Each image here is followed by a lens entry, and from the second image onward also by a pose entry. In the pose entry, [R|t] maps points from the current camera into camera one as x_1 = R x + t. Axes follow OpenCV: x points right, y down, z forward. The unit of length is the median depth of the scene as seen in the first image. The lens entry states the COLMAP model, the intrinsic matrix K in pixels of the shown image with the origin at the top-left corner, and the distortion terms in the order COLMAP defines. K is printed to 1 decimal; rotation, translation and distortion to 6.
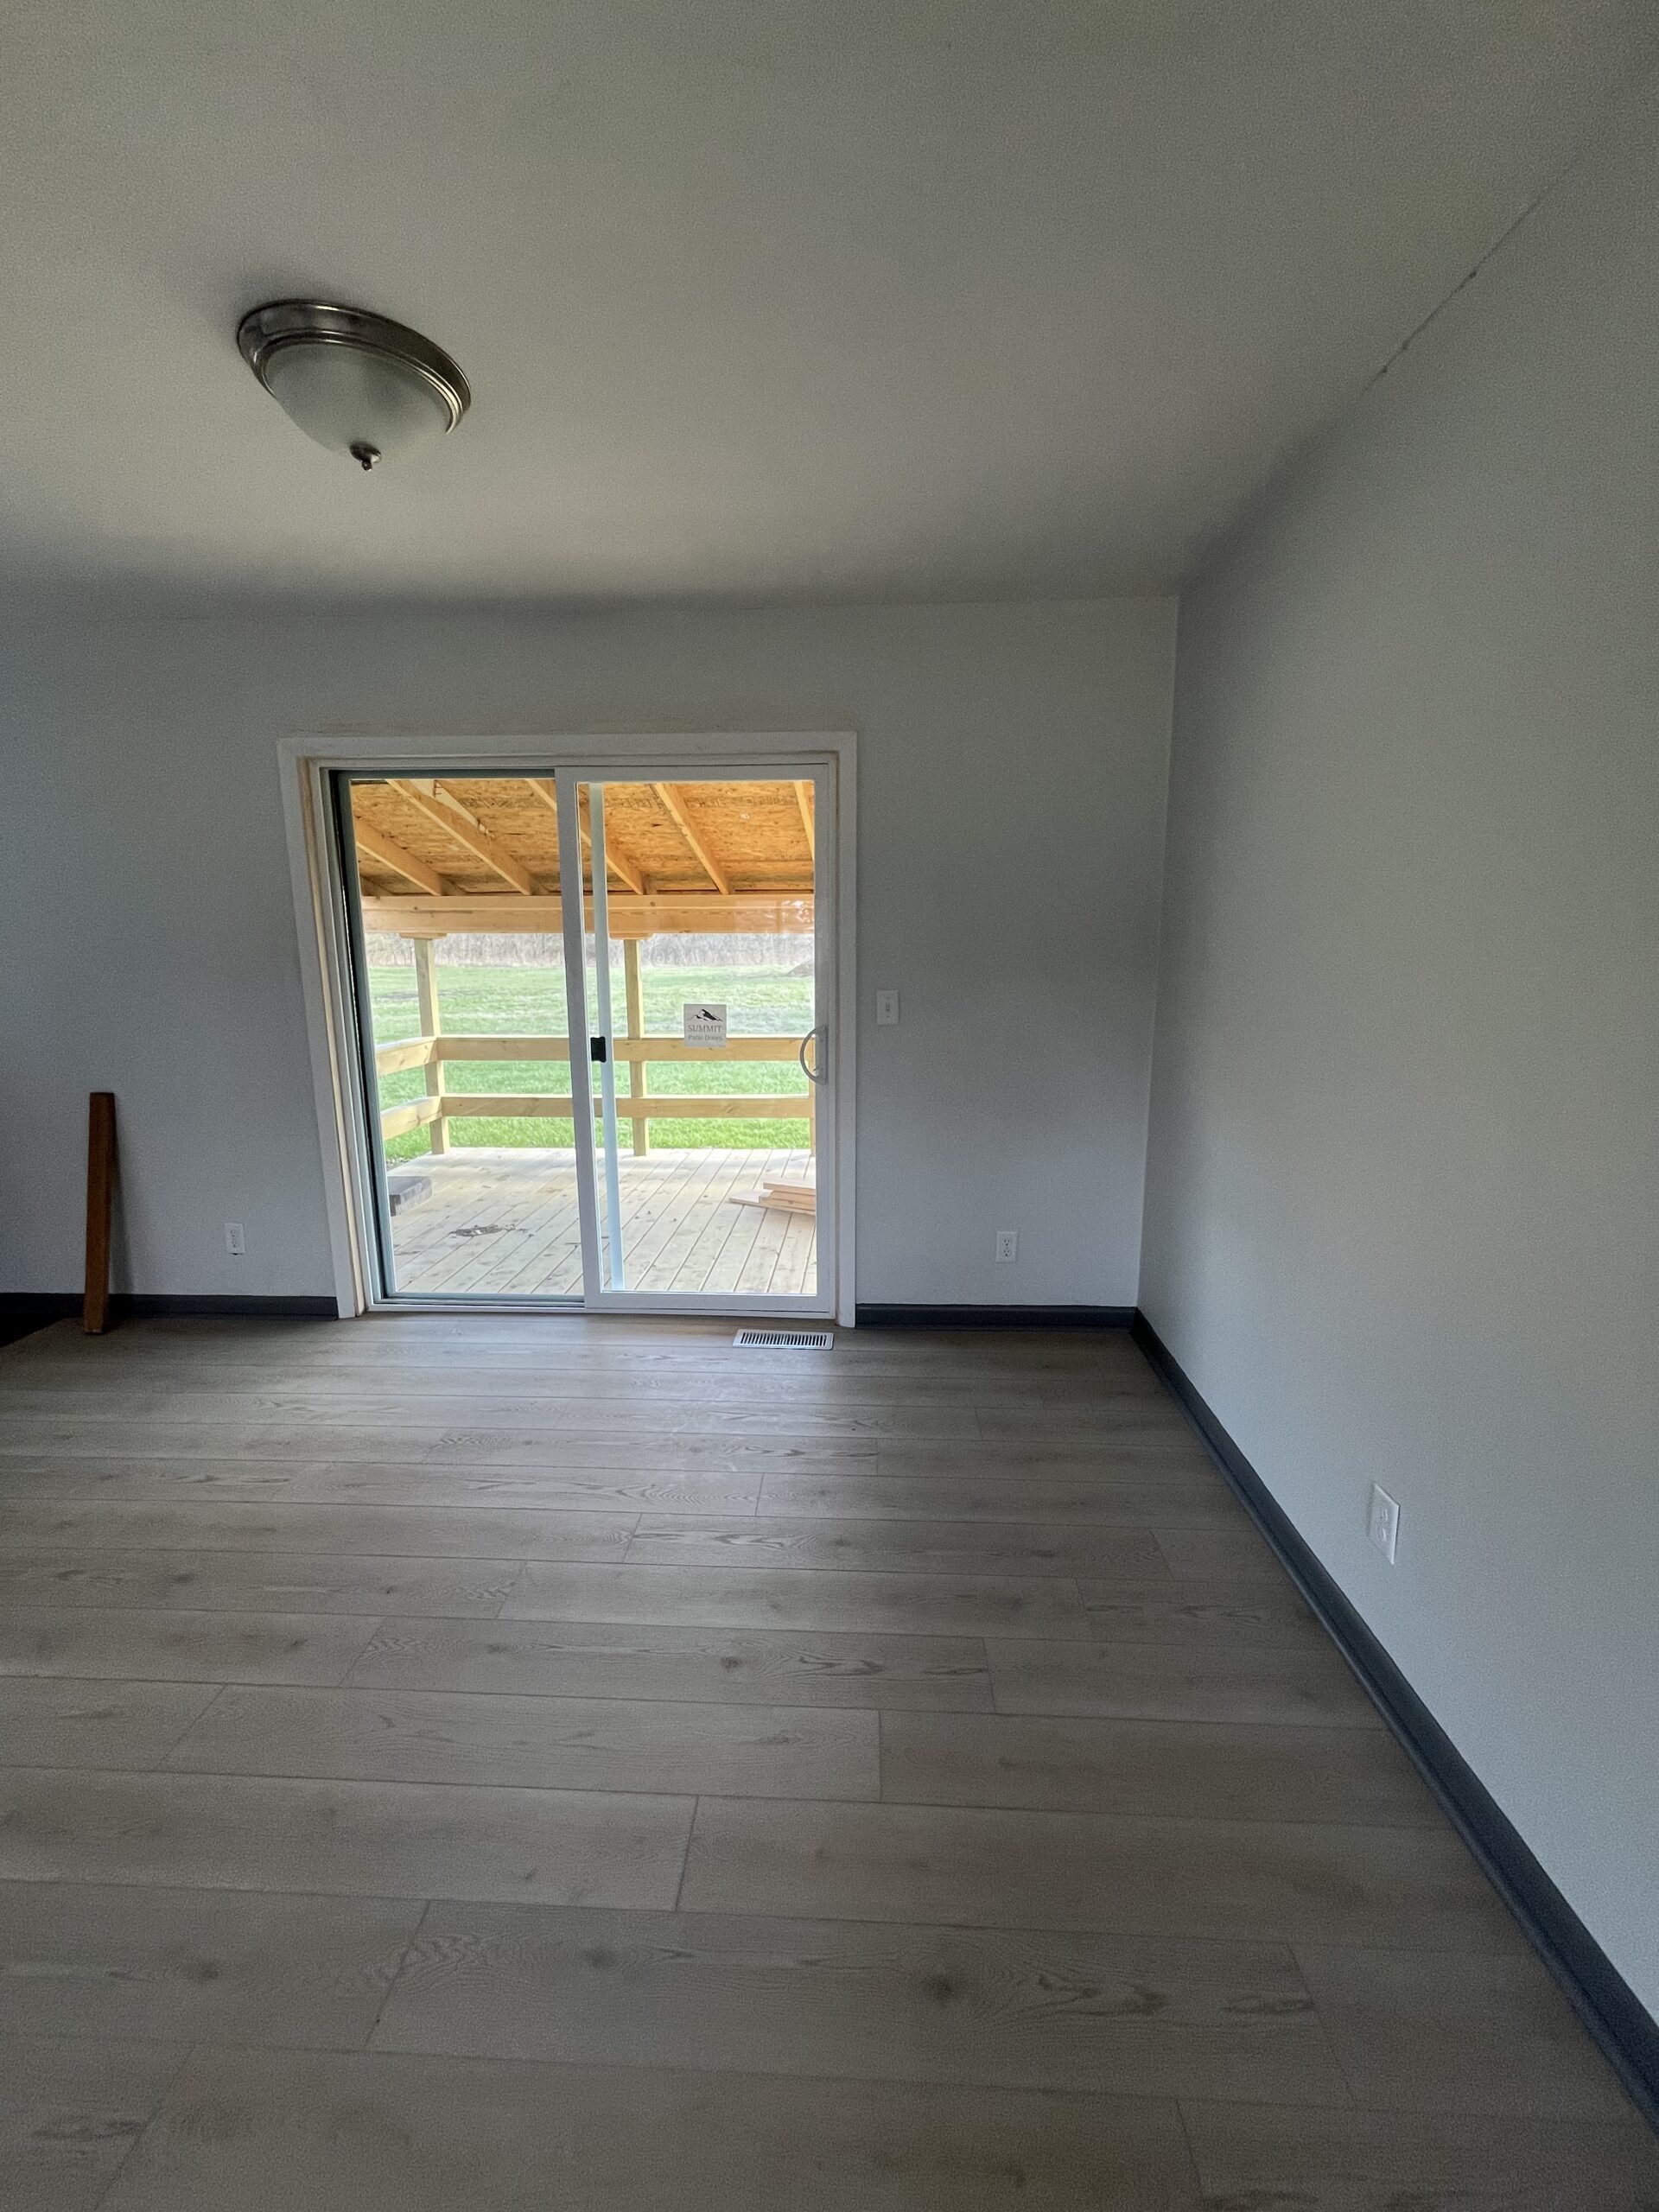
lens RADIAL K [[883.4, 0, 829.4], [0, 883.4, 1111.3], [0, 0, 1]] dist [0.010127, 0.000092]
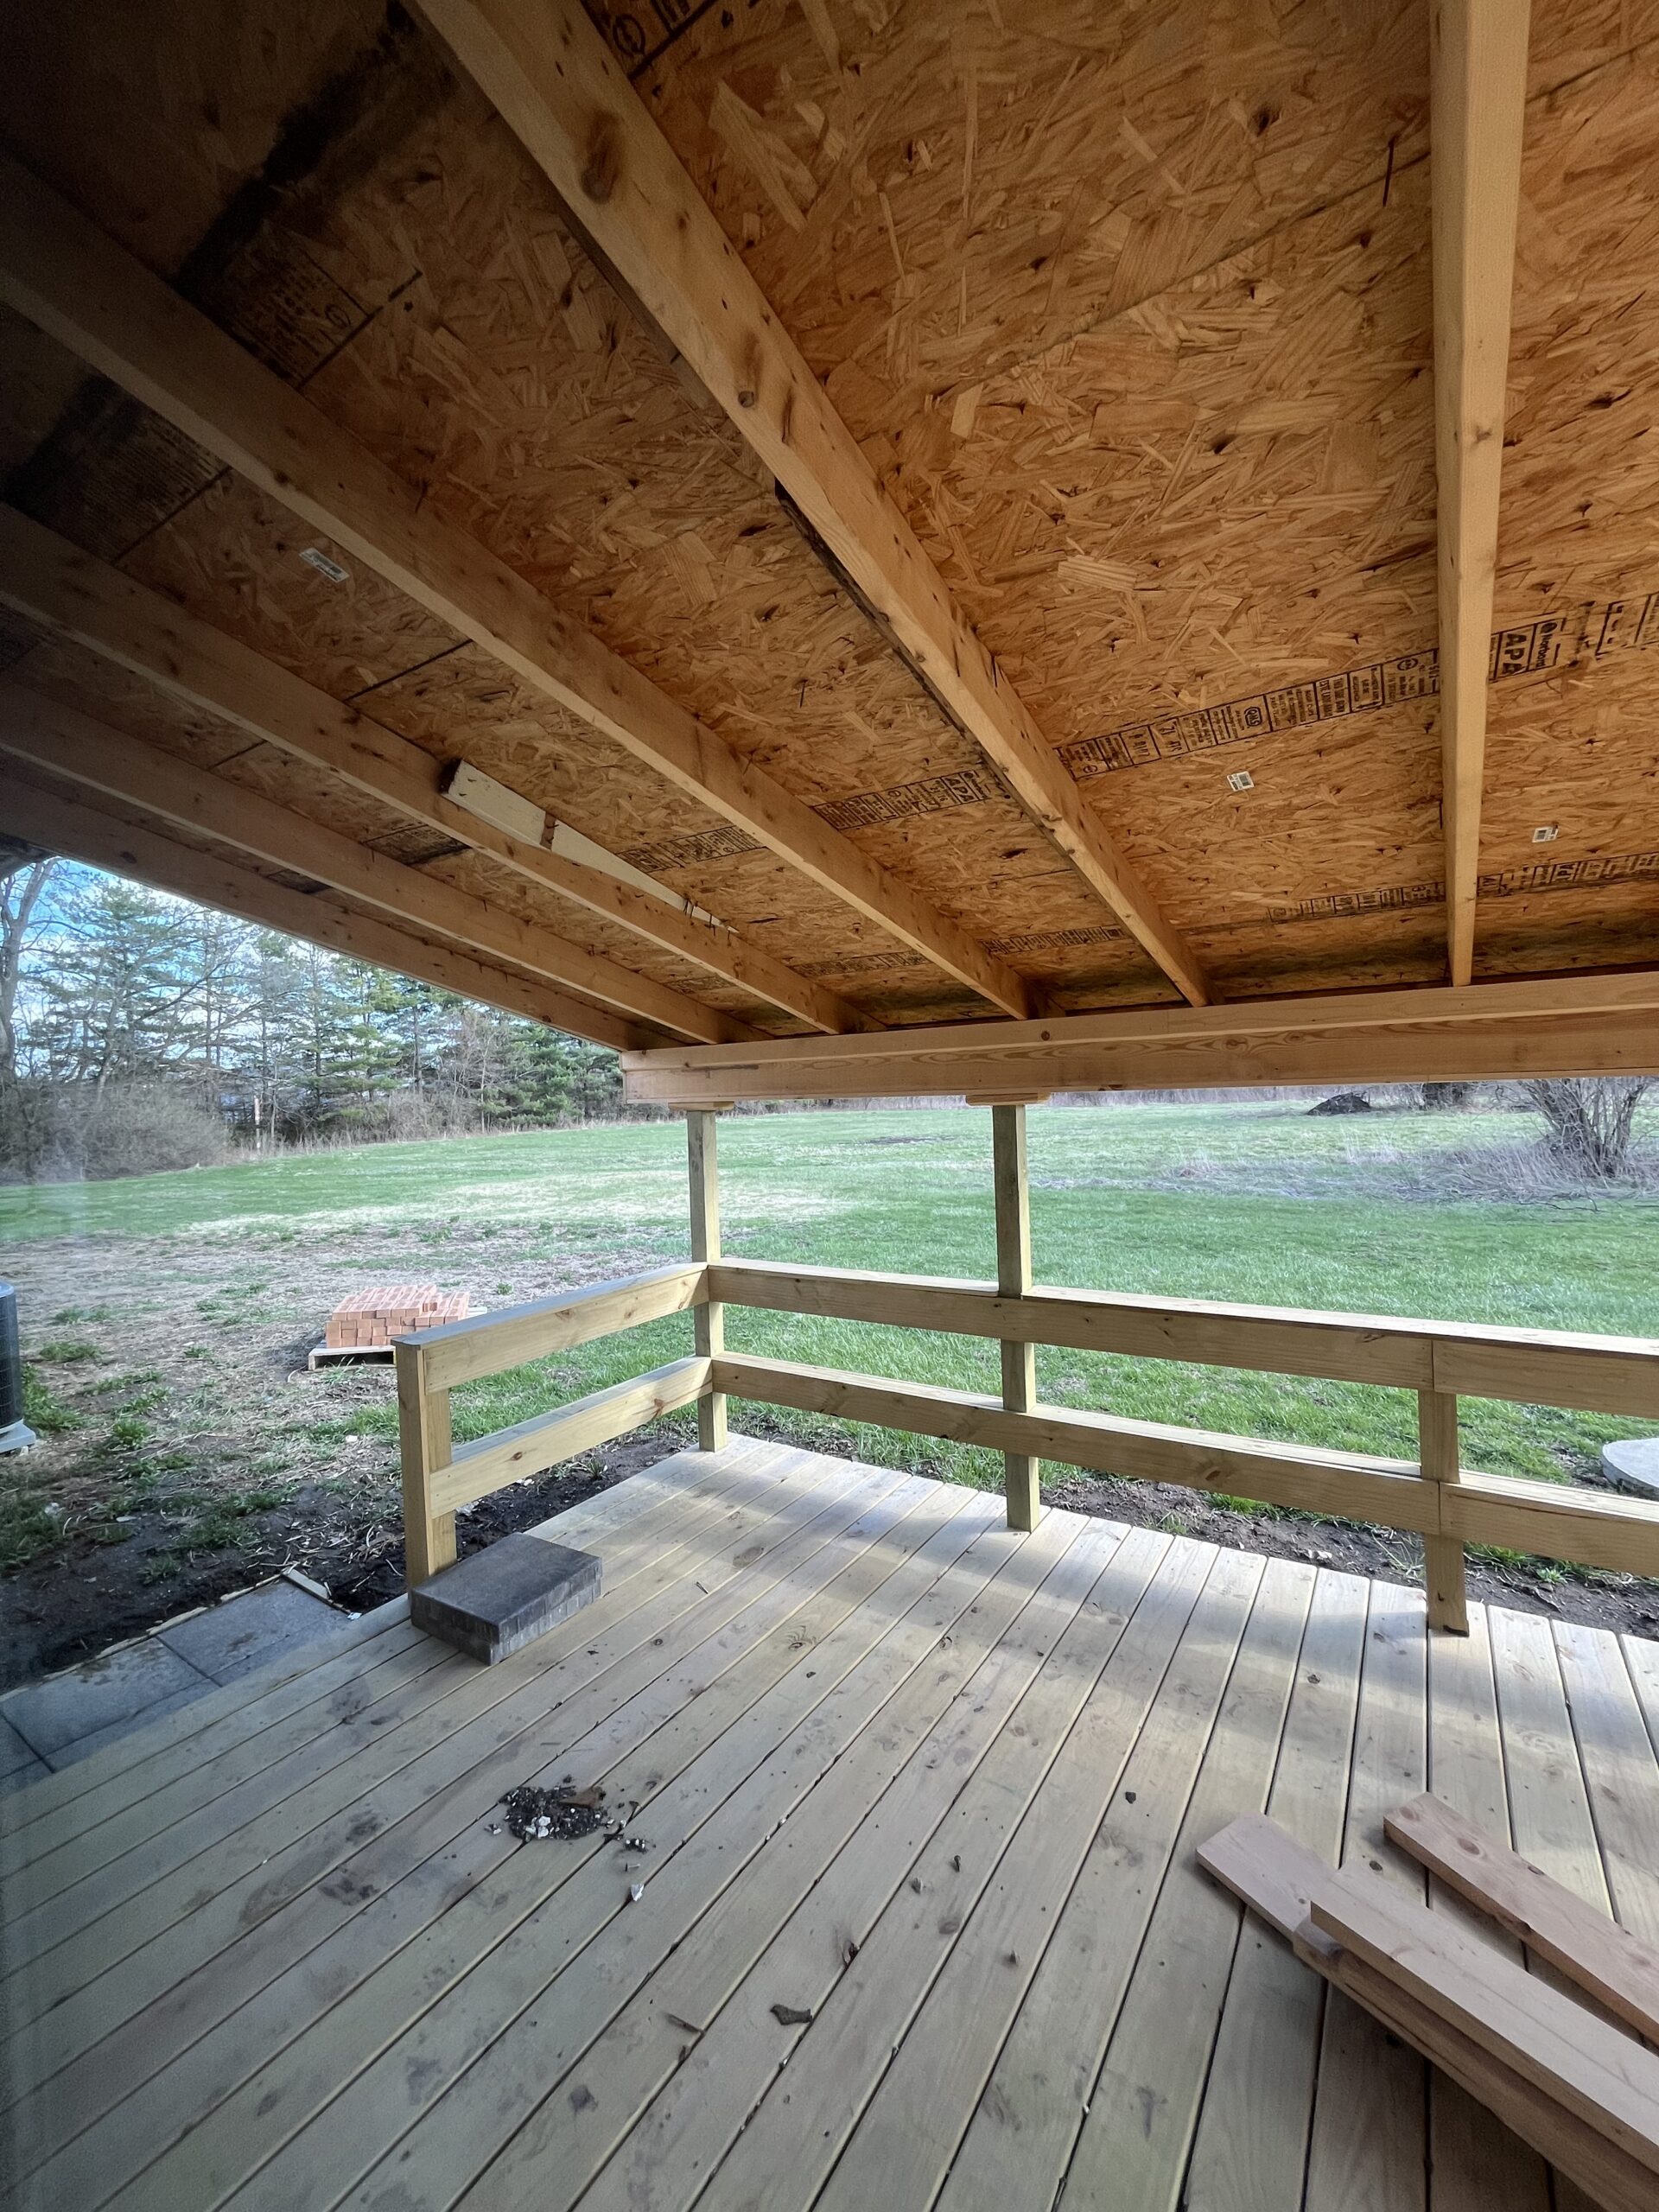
lens RADIAL K [[883.4, 0, 838.6], [0, 883.4, 1112.3], [0, 0, 1]] dist [0.010127, 0.000092]
pose [[0.861398, -0.016832, -0.507651, -0.048007], [-0.061201, 0.988730, -0.136631, -0.121485], [0.504230, 0.148762, 0.850660, 0.547325]]
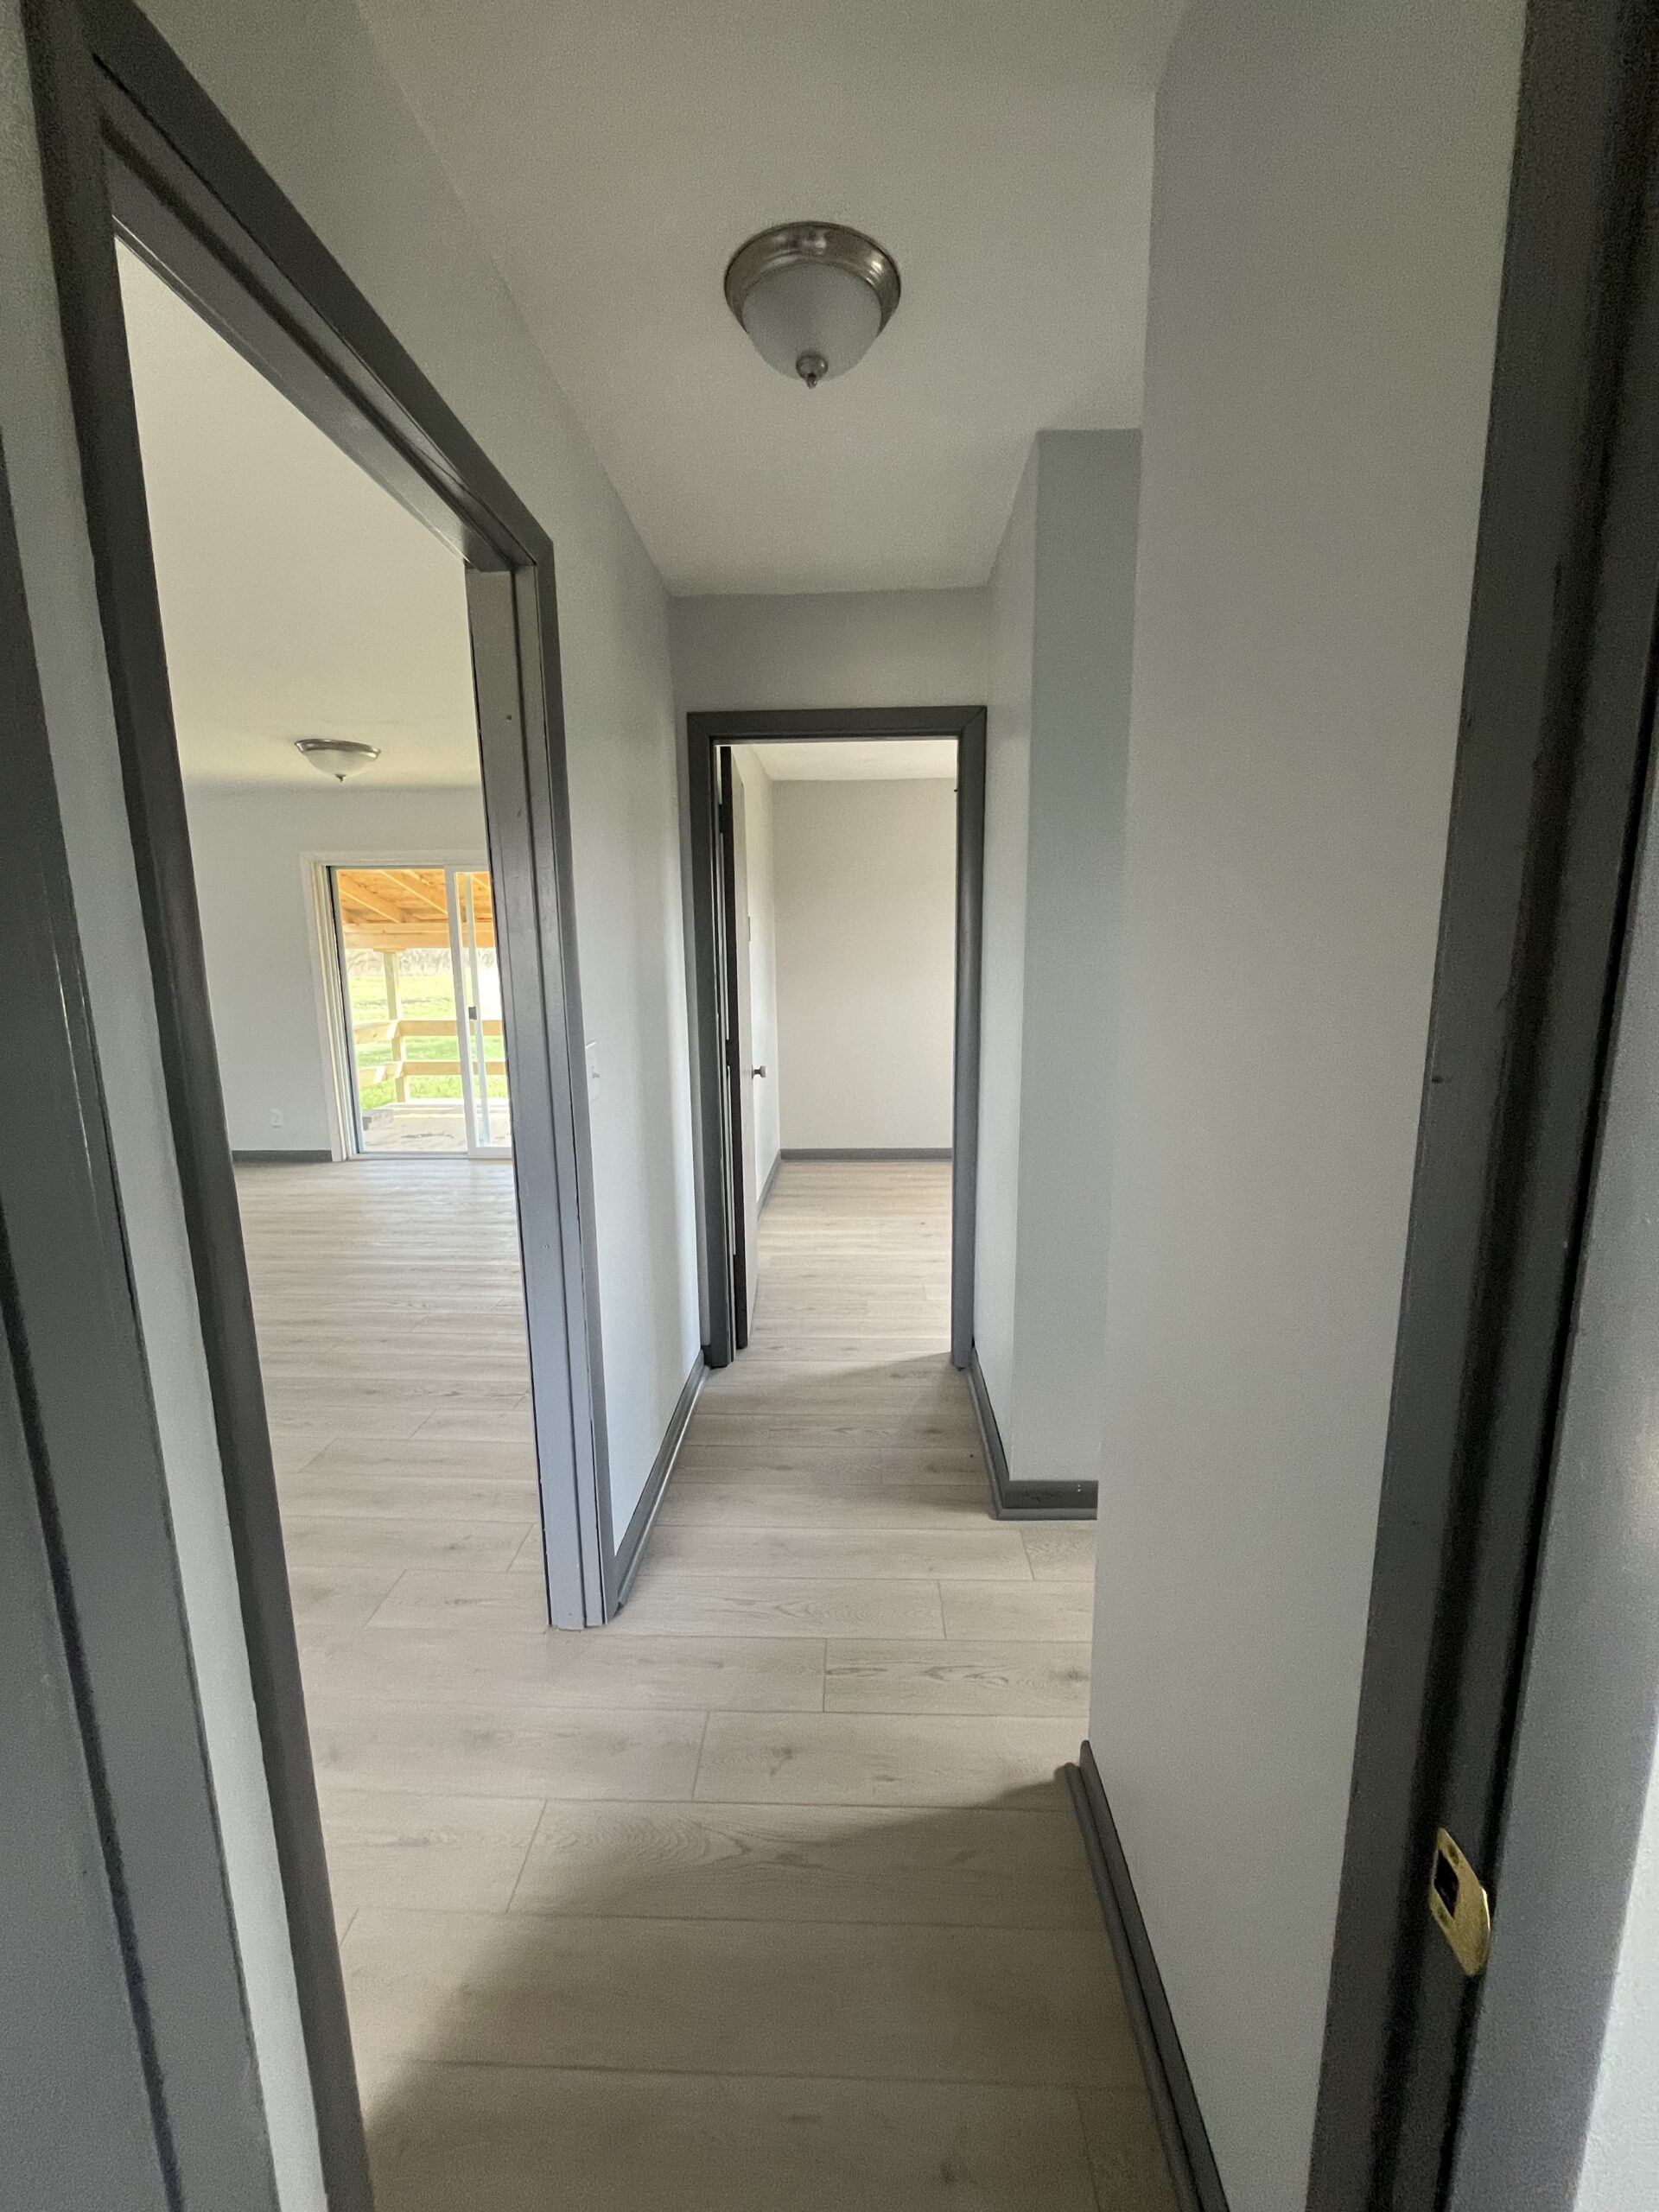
lens RADIAL K [[883.4, 0, 832.3], [0, 883.4, 1097.8], [0, 0, 1]] dist [0.010127, 0.000092]
pose [[0.999869, -0.011278, 0.011619, 0.264126], [0.011489, 0.999767, -0.018274, 0.084499], [-0.011410, 0.018406, 0.999765, -0.485386]]
